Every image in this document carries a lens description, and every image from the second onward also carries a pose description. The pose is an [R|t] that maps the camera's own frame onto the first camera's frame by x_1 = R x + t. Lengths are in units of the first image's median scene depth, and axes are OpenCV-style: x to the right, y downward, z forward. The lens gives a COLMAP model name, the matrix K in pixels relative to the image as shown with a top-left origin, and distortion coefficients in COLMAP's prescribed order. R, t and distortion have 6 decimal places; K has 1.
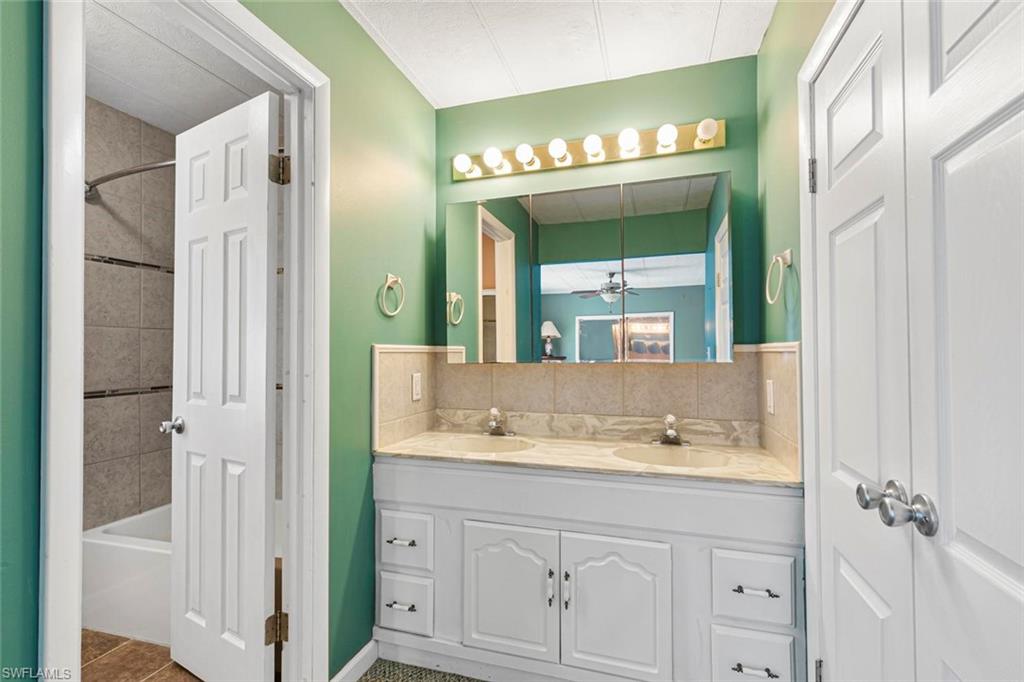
lens RADIAL K [[462.8, 0, 509.2], [0, 462.8, 348.2], [0, 0, 1]] dist [0.003690, 0.000670]
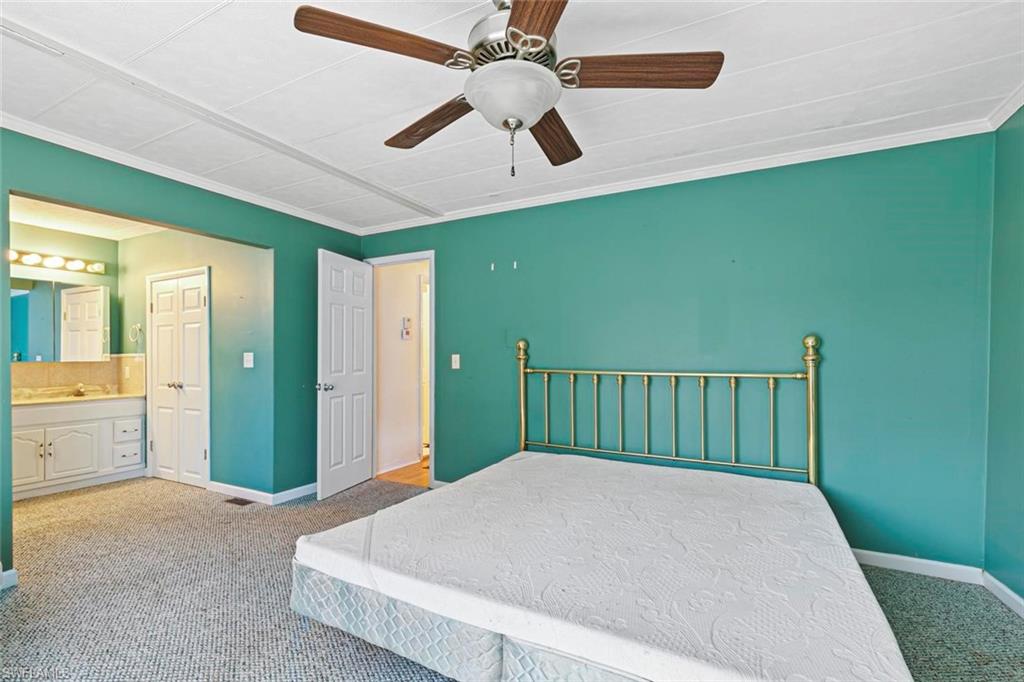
lens RADIAL K [[462.3, 0, 513.6], [0, 462.3, 348.7], [0, 0, 1]] dist [0.007652, 0.000382]
pose [[0.189422, 0.014146, 0.981794, -2.210191], [-0.003693, 0.999899, -0.013694, -0.014977], [-0.981889, -0.001032, 0.189455, -2.298515]]
